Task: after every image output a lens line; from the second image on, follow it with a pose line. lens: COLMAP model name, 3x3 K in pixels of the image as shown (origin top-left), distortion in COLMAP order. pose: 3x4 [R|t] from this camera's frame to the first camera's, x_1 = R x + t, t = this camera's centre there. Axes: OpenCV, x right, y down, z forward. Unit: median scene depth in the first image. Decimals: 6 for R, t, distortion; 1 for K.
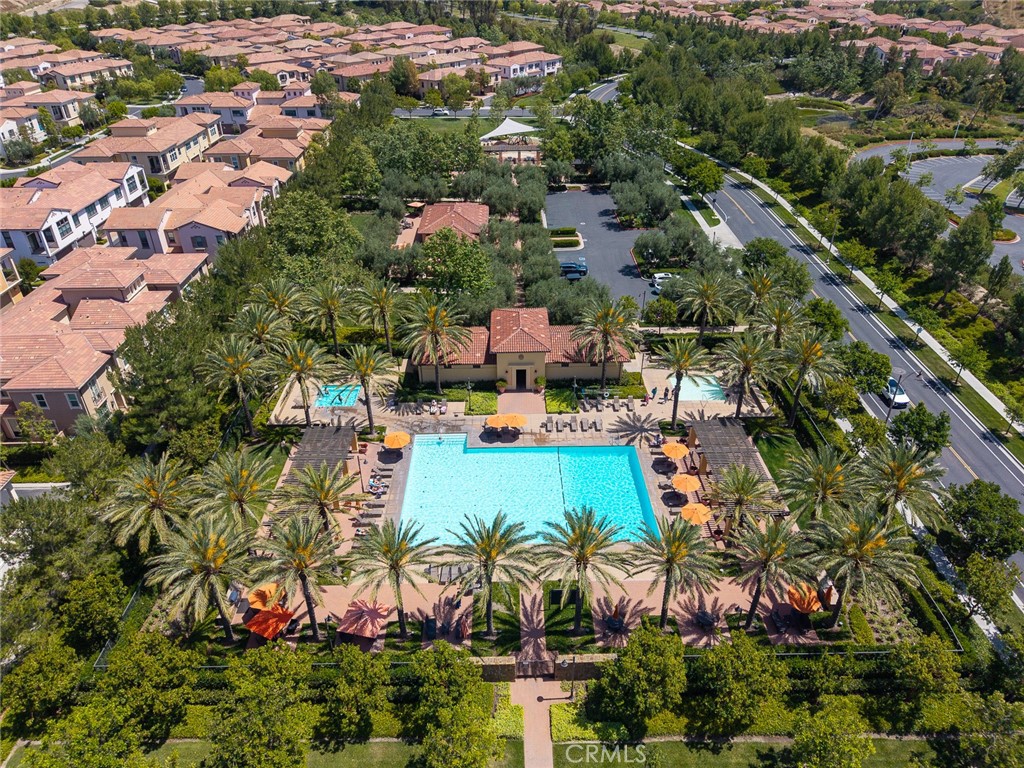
lens RADIAL K [[696.4, 0, 517.1], [0, 696.4, 379.2], [0, 0, 1]] dist [0.045573, -0.043383]
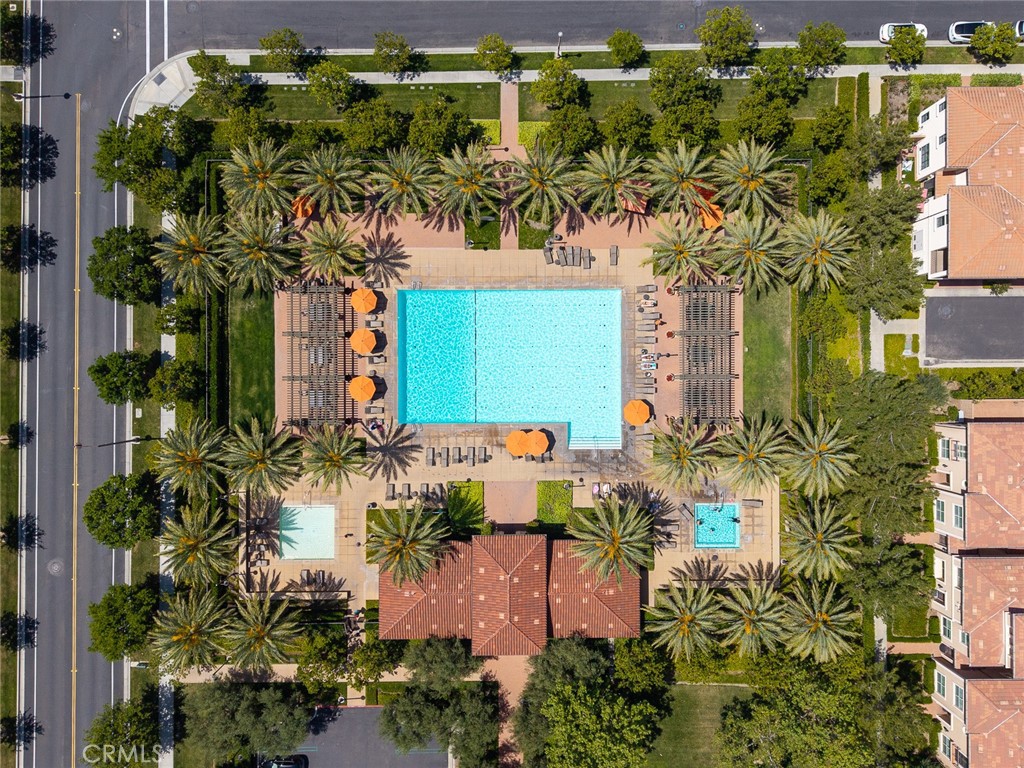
lens RADIAL K [[696.4, 0, 517.1], [0, 696.4, 379.2], [0, 0, 1]] dist [0.045573, -0.043383]
pose [[-0.999783, -0.020737, -0.001709, 0.001039], [0.009383, -0.522636, 0.852505, -0.392705], [-0.018572, 0.852304, 0.522717, 0.235417]]
